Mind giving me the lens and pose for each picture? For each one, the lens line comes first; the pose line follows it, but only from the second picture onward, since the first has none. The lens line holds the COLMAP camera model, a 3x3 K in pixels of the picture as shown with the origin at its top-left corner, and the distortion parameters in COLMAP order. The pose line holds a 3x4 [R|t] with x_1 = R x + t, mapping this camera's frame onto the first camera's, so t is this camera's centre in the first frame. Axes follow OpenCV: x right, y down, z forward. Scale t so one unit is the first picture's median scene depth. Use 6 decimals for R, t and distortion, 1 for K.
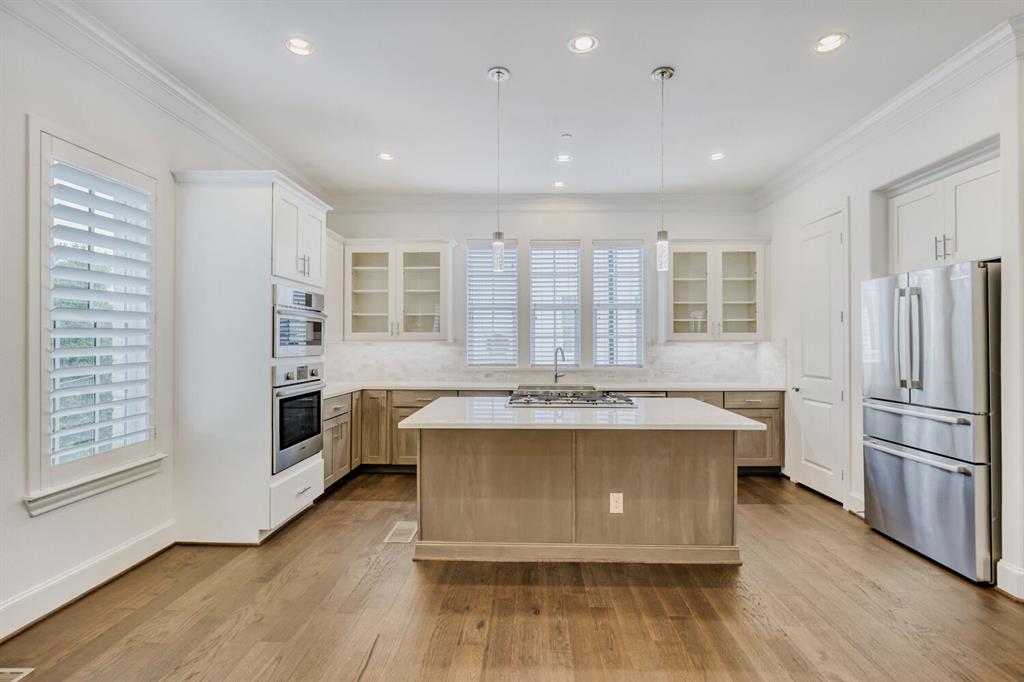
lens RADIAL K [[486.1, 0, 521.2], [0, 486.1, 342.2], [0, 0, 1]] dist [-0.000511, -0.000042]
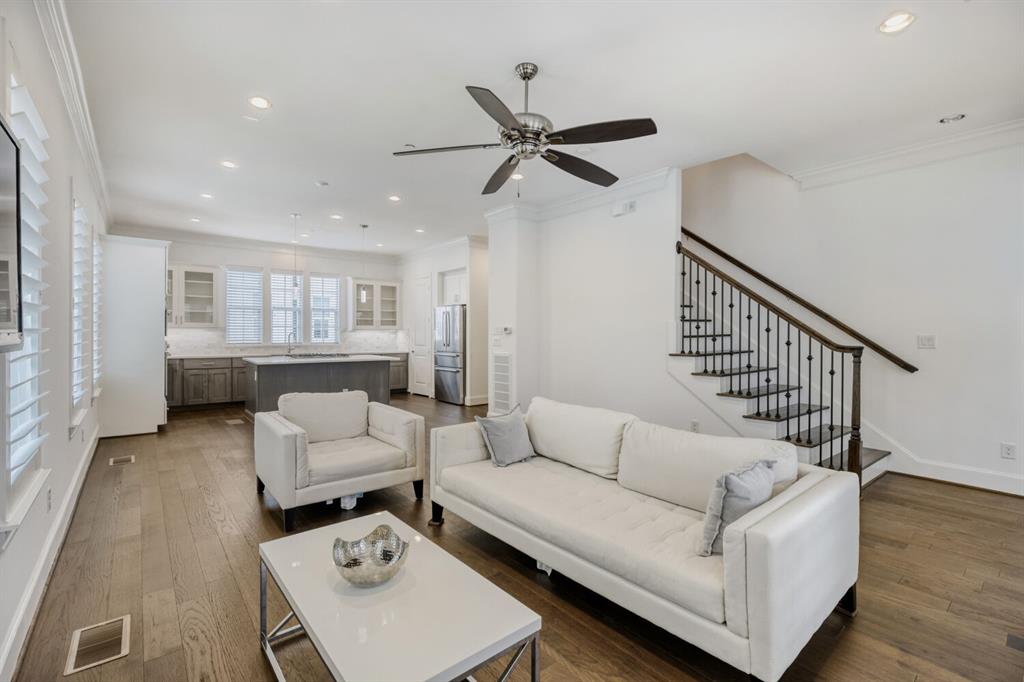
lens RADIAL K [[445.6, 0, 514.4], [0, 445.6, 336.3], [0, 0, 1]] dist [-0.000261, -0.000038]
pose [[0.757605, -0.001182, 0.652712, -0.395765], [-0.005020, 0.999958, 0.007638, 0.008163], [-0.652694, -0.009063, 0.757568, -0.811683]]
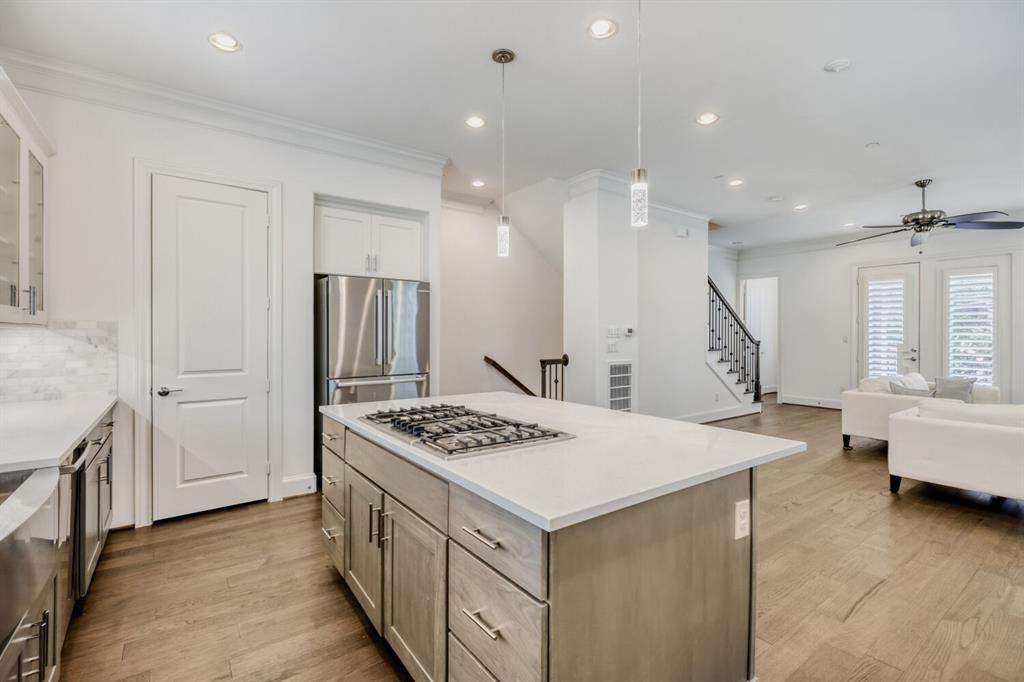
lens RADIAL K [[463.1, 0, 510.5], [0, 463.1, 336.9], [0, 0, 1]] dist [0.001148, 0.000438]
pose [[-0.595071, -0.004129, 0.803662, -0.289947], [-0.001232, 0.999990, 0.004225, 0.007484], [-0.803672, 0.001524, -0.595070, 0.945161]]
